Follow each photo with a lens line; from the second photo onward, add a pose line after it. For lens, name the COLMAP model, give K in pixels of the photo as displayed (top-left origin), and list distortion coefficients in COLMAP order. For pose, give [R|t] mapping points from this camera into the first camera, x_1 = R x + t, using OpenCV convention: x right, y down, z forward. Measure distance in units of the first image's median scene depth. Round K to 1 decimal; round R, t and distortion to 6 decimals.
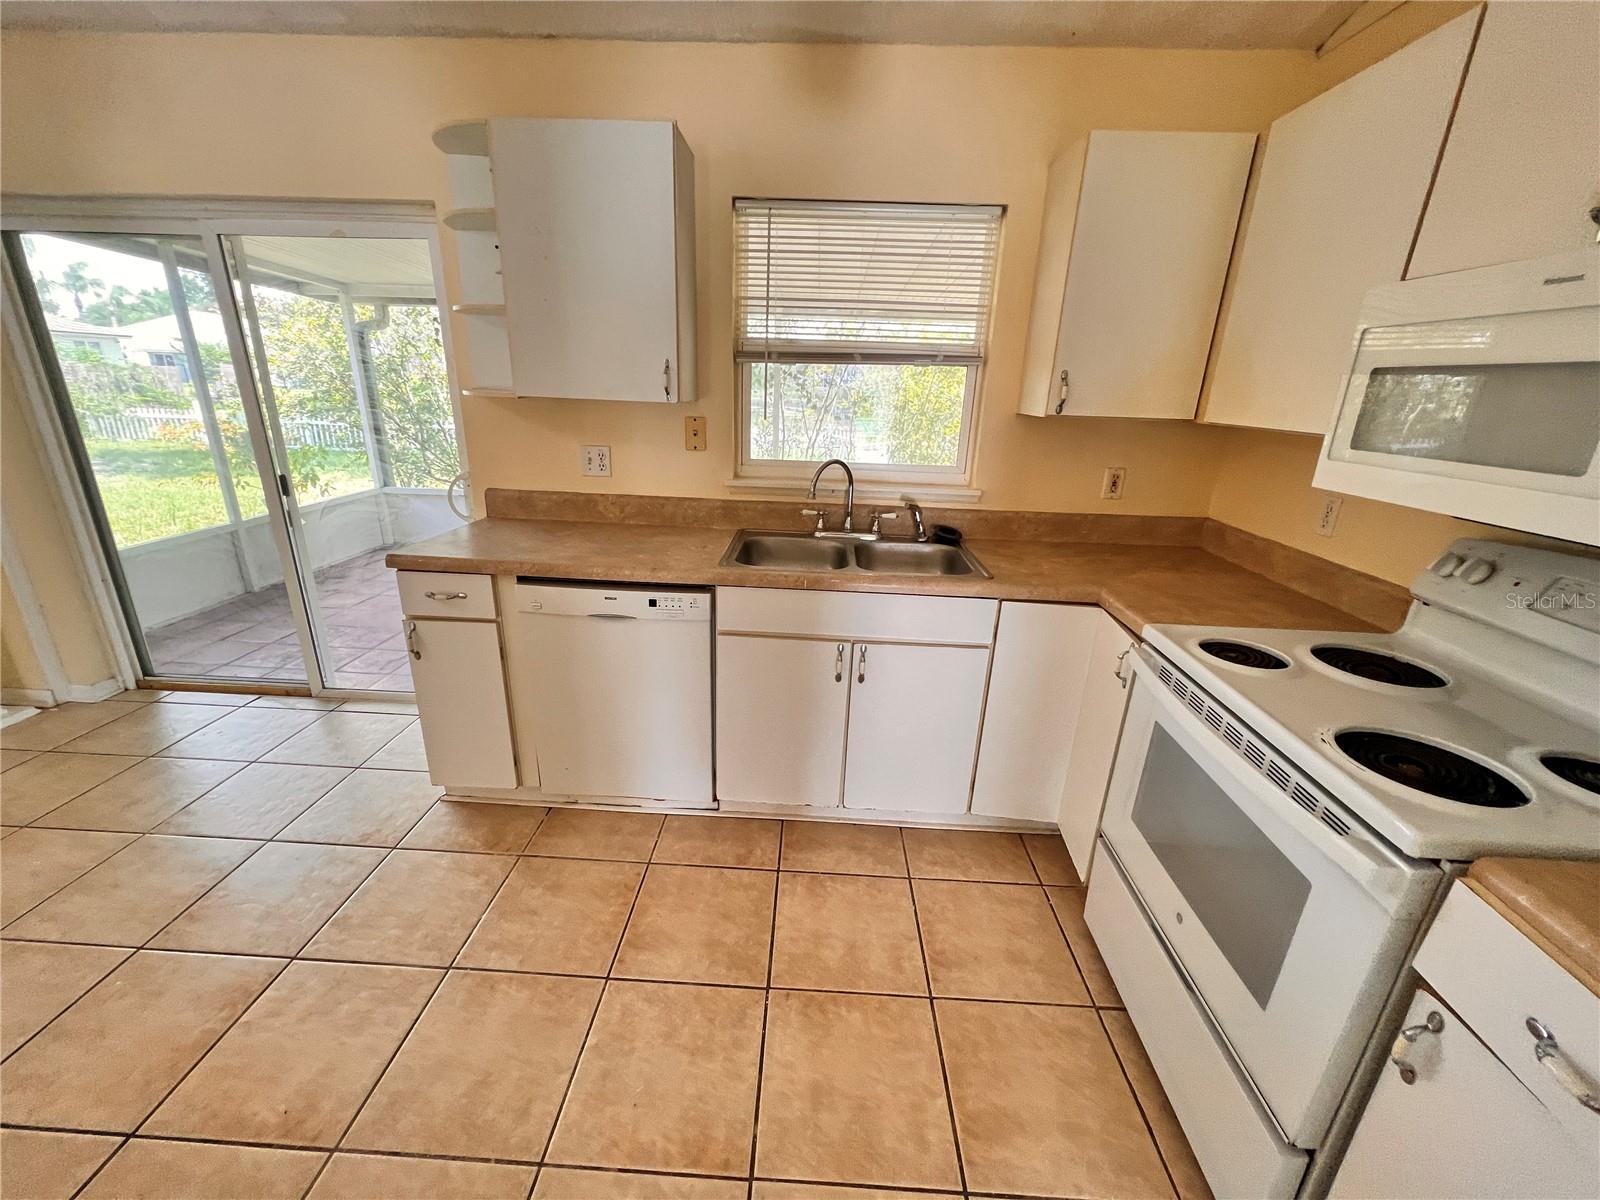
lens RADIAL K [[637.2, 0, 793.1], [0, 637.2, 601.1], [0, 0, 1]] dist [-0.000422, -0.000138]
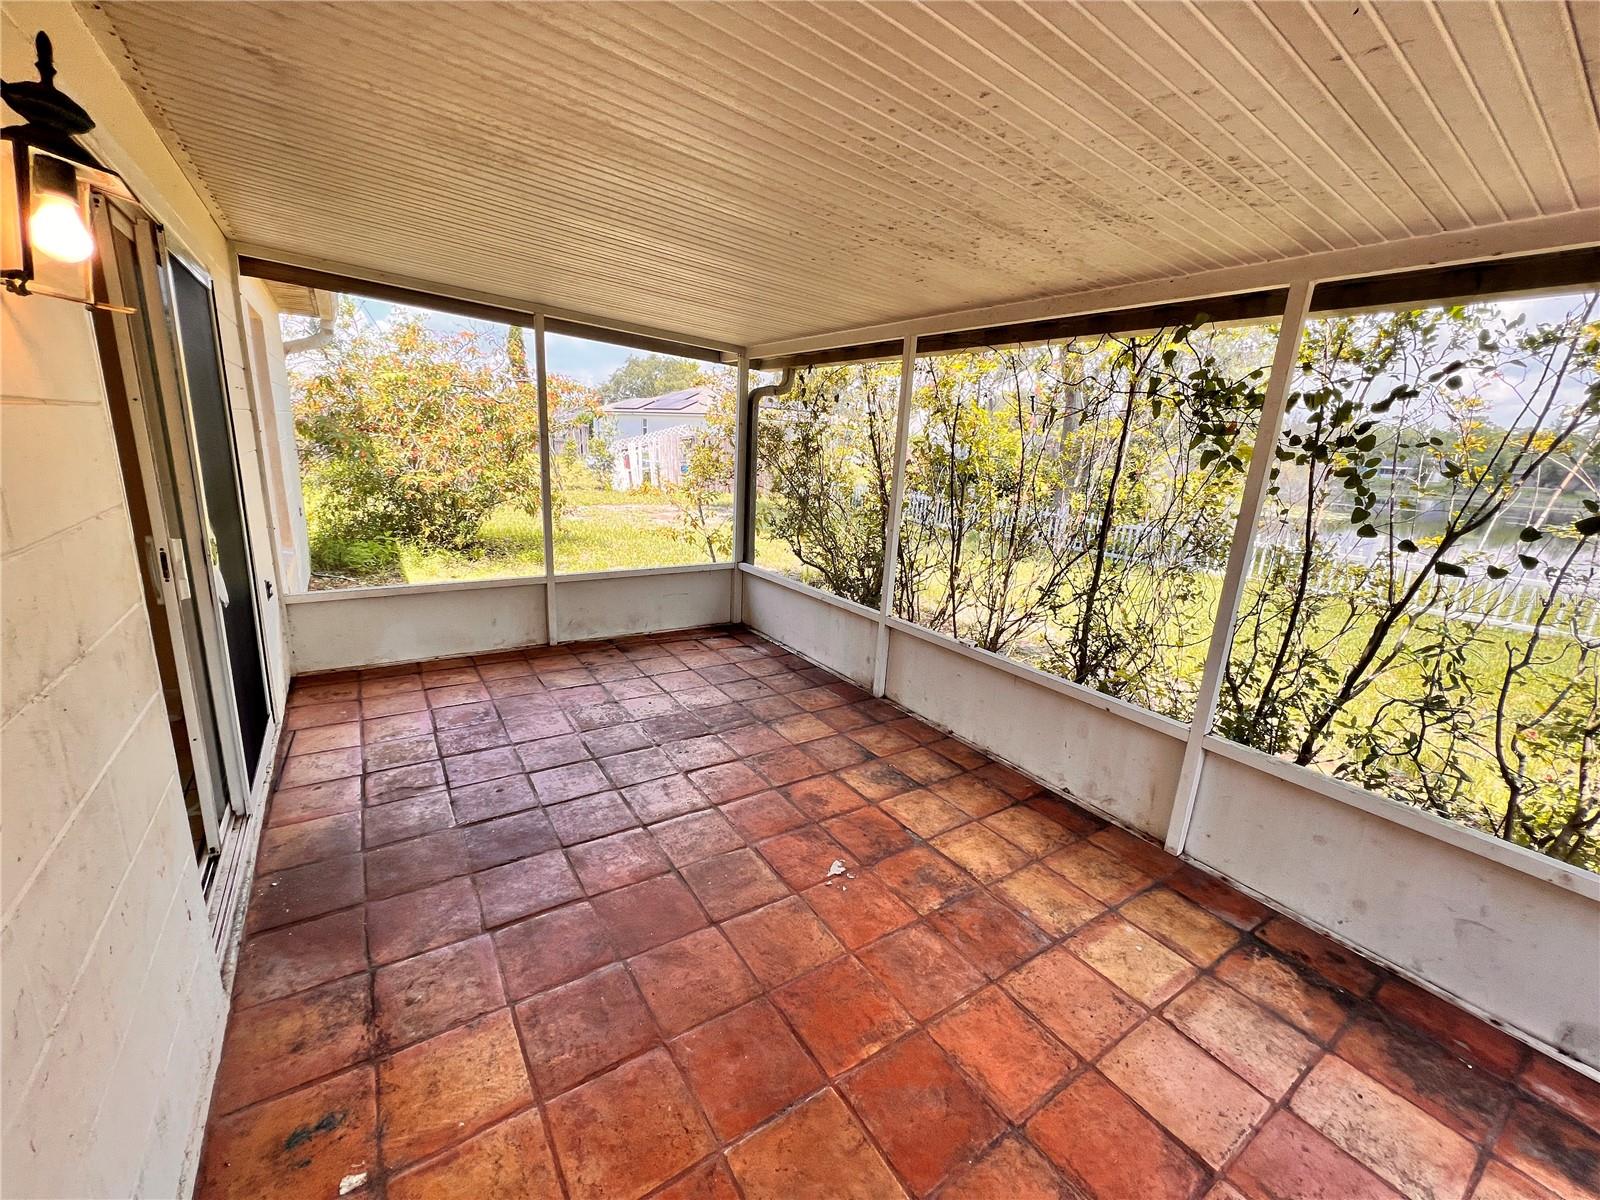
lens RADIAL K [[638.3, 0, 795.7], [0, 638.3, 601.0], [0, 0, 1]] dist [-0.001855, -0.000178]
pose [[0.611260, 0.194513, -0.767155, 0.276748], [-0.293150, 0.956026, 0.008823, -0.372806], [0.735136, 0.219498, 0.641402, 1.145626]]
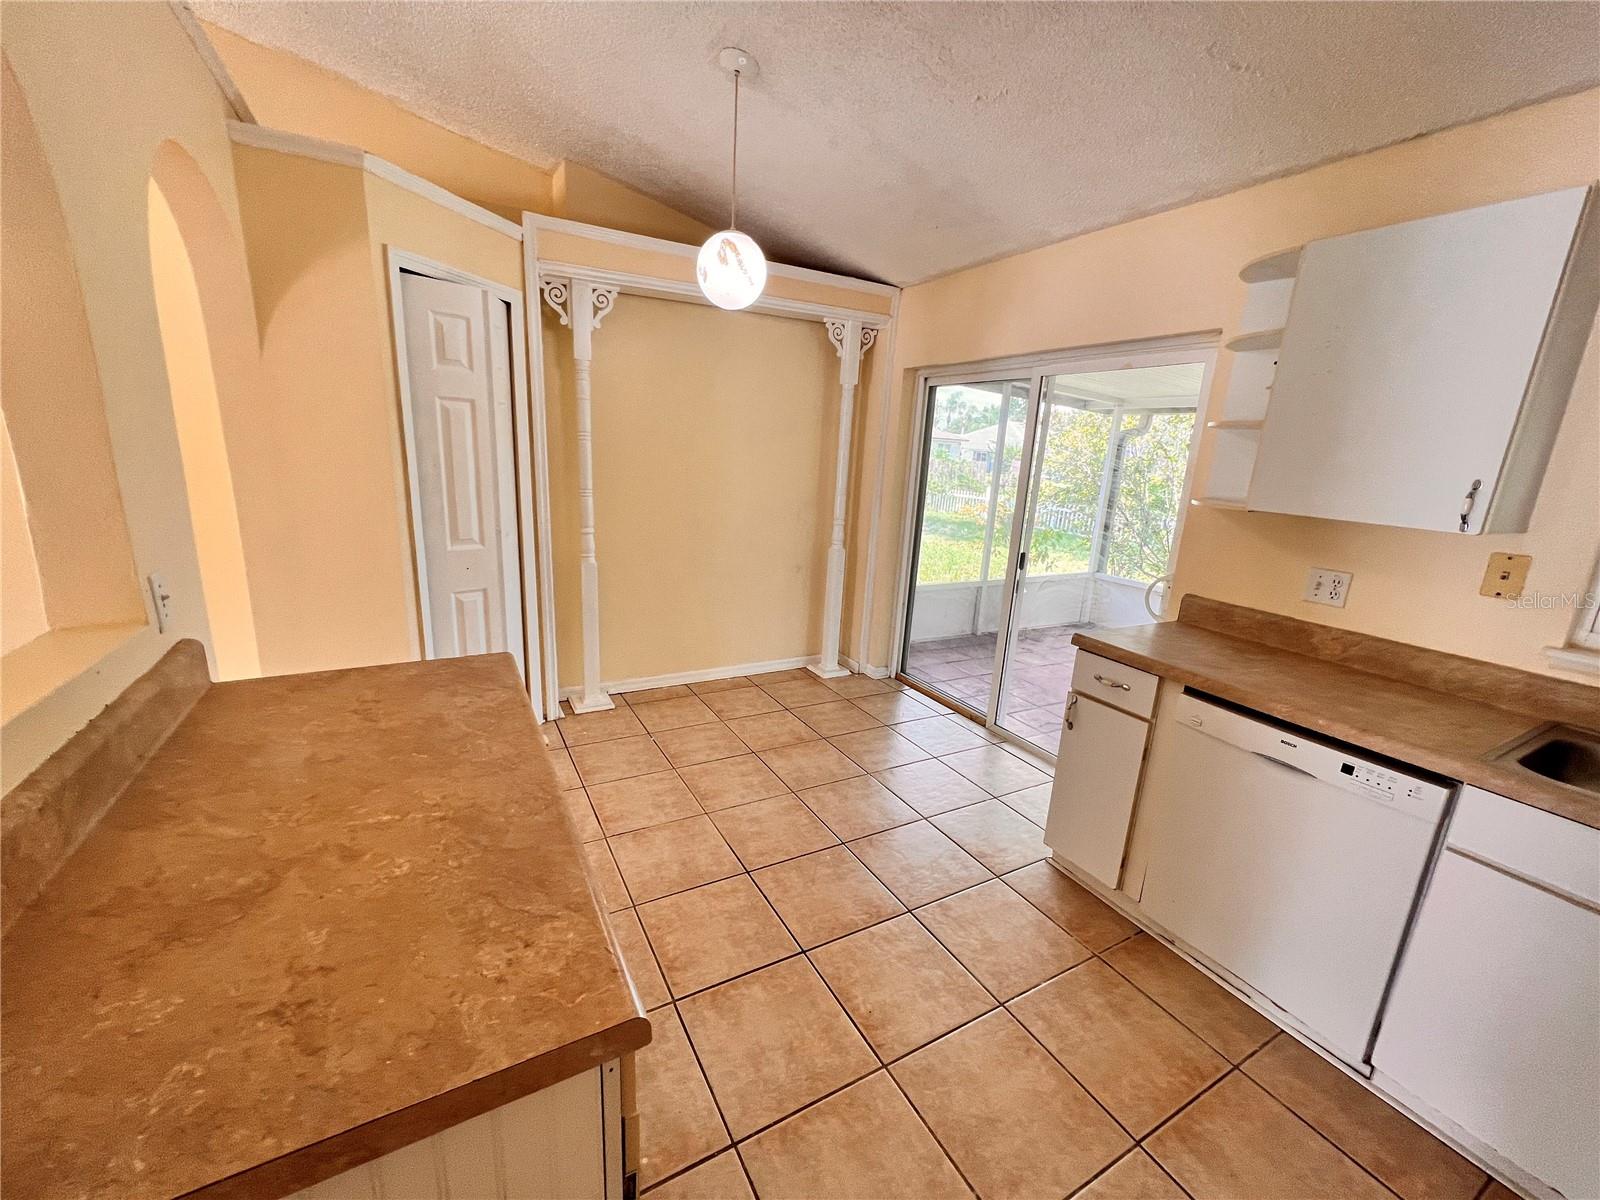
lens RADIAL K [[638.3, 0, 795.7], [0, 638.3, 601.0], [0, 0, 1]] dist [-0.001855, -0.000178]
pose [[0.521951, 0.197107, -0.829889, 0.032138], [-0.311765, 0.949702, 0.029482, -0.004028], [0.793958, 0.243342, 0.557149, -0.041193]]
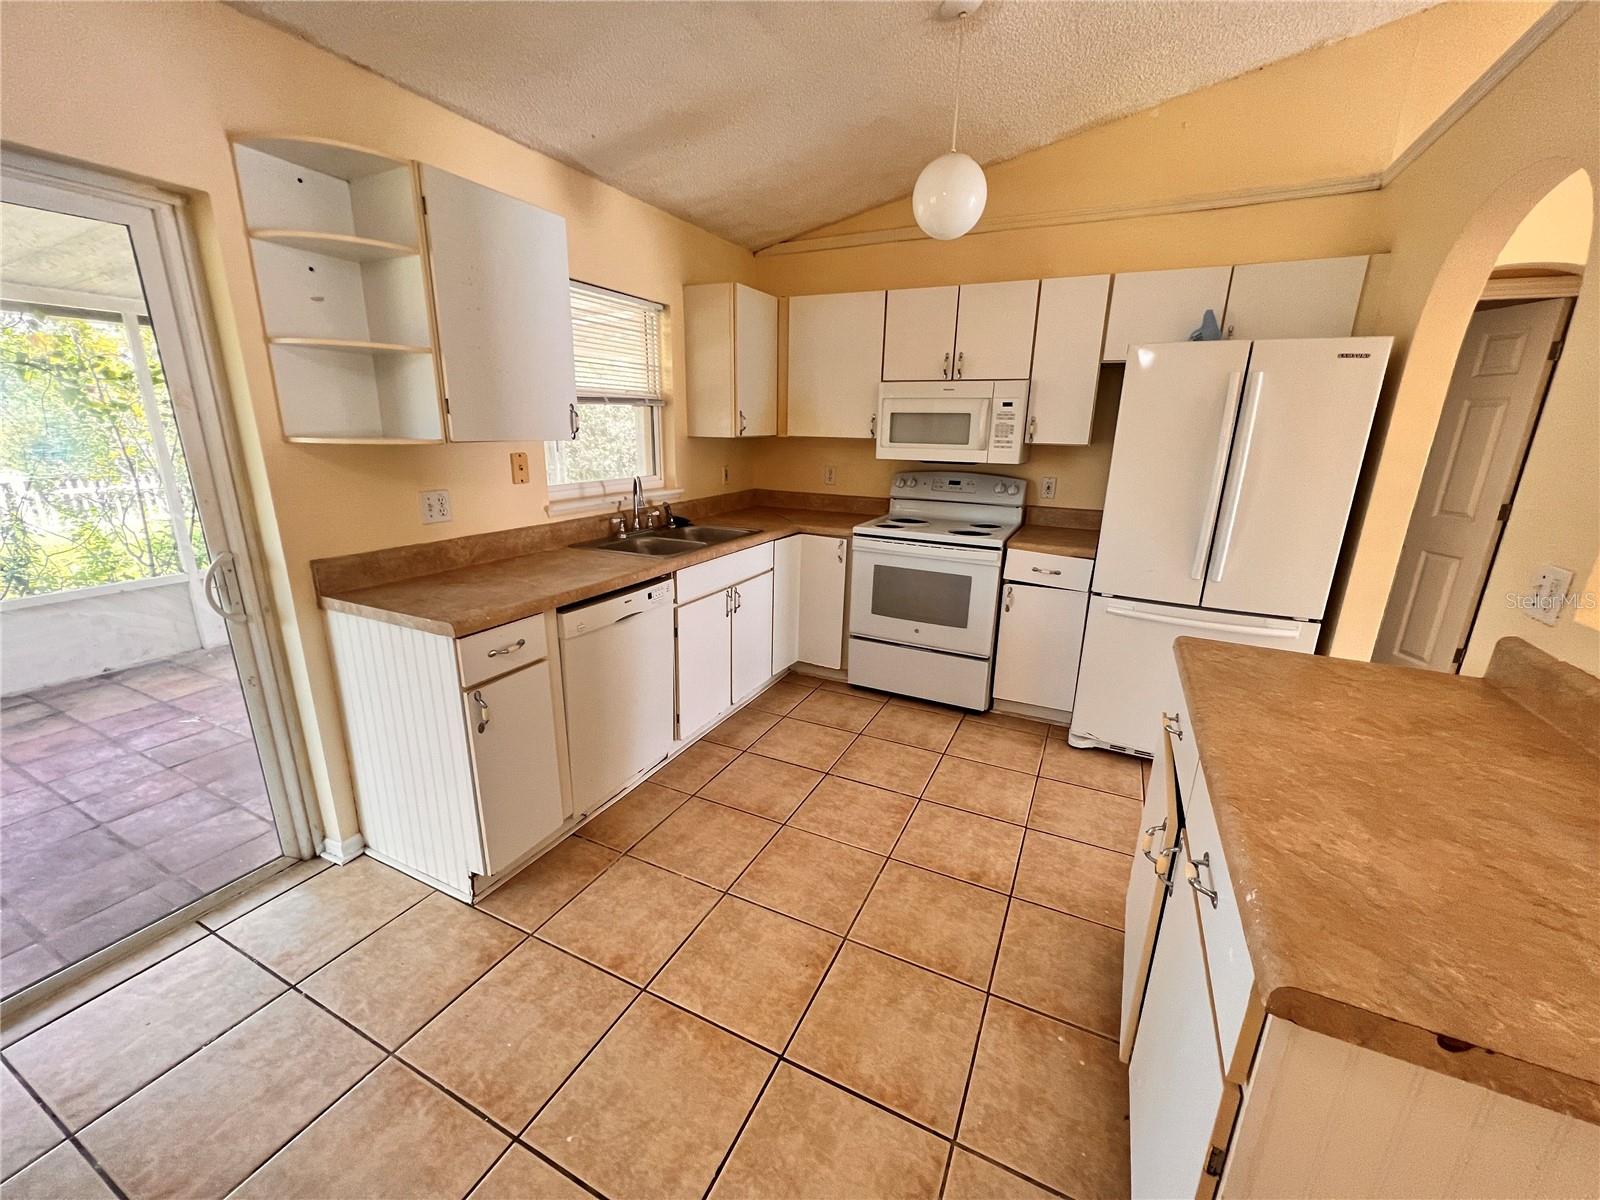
lens RADIAL K [[651.9, 0, 783.1], [0, 651.9, 605.5], [0, 0, 1]] dist [-0.001890, -0.000154]
pose [[0.404518, -0.271444, 0.873318, -0.954958], [0.294028, 0.942838, 0.156859, -0.079752], [-0.865975, 0.193328, 0.461207, 0.134933]]
